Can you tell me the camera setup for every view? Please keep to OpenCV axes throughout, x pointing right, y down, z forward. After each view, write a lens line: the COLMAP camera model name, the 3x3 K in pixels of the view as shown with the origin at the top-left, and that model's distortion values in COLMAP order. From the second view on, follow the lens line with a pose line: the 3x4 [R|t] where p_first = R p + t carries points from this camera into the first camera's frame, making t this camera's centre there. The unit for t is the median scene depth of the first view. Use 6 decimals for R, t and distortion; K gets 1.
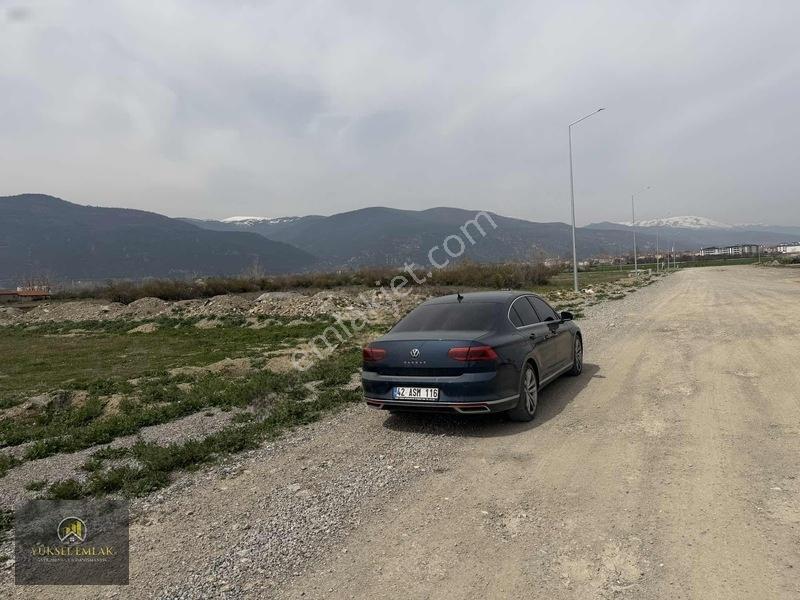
lens RADIAL K [[560.6, 0, 407.5], [0, 560.6, 297.4], [0, 0, 1]] dist [0.099868, -0.134611]
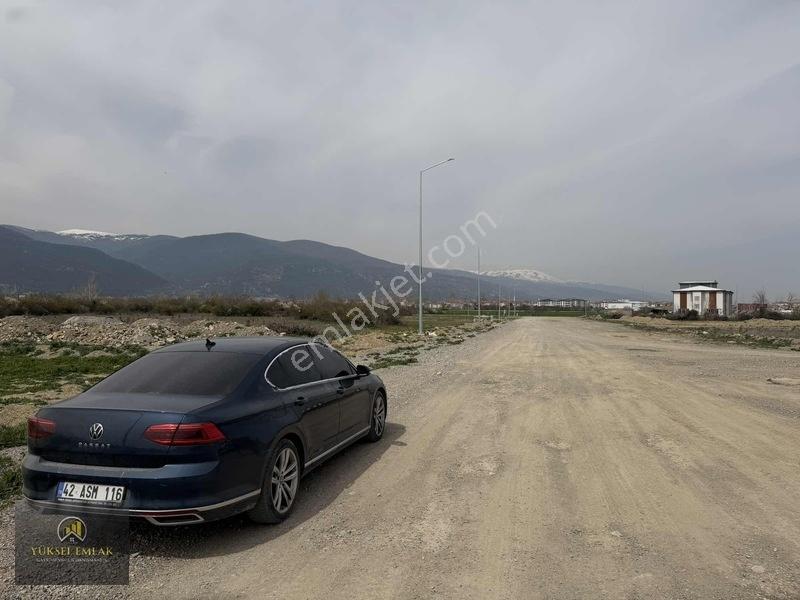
lens RADIAL K [[560.6, 0, 394.0], [0, 560.6, 301.1], [0, 0, 1]] dist [0.099868, -0.134611]
pose [[0.972596, 0.067802, 0.222398, 0.027326], [-0.055372, 0.996560, -0.061664, -0.004018], [-0.225814, 0.047659, 0.973004, 0.038077]]
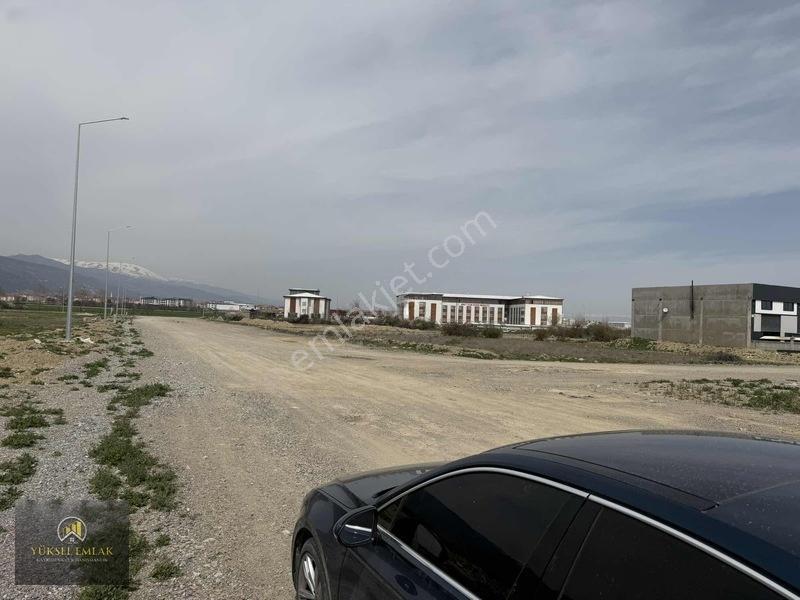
lens RADIAL K [[560.6, 0, 405.2], [0, 560.6, 299.5], [0, 0, 1]] dist [0.099868, -0.134611]
pose [[0.604177, 0.111988, 0.788942, -0.029501], [-0.049788, 0.993446, -0.102889, -0.007838], [-0.795293, 0.022884, 0.605793, 0.181848]]
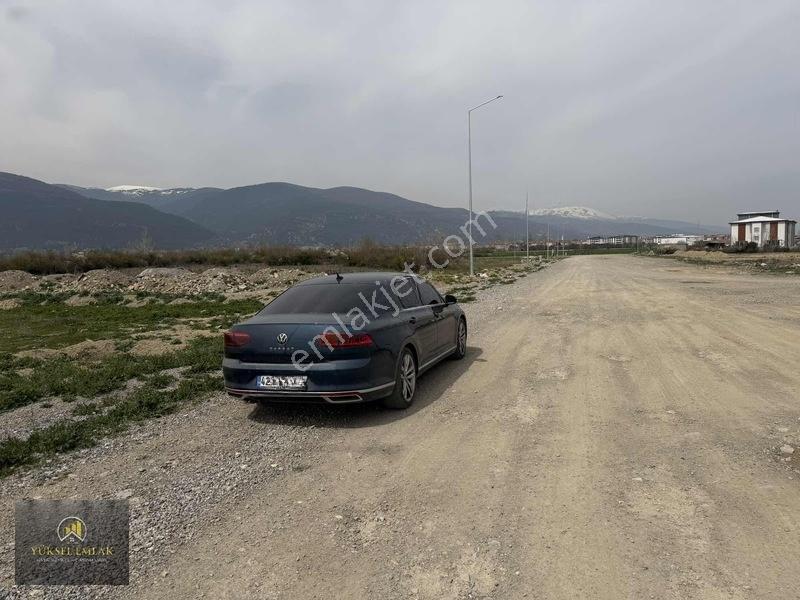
lens RADIAL K [[560.6, 0, 398.4], [0, 560.6, 302.0], [0, 0, 1]] dist [0.099868, -0.134611]
pose [[0.987528, 0.016446, 0.156583, 0.007968], [-0.023013, 0.998926, 0.040224, 0.000037], [-0.155753, -0.043326, 0.986845, 0.010940]]
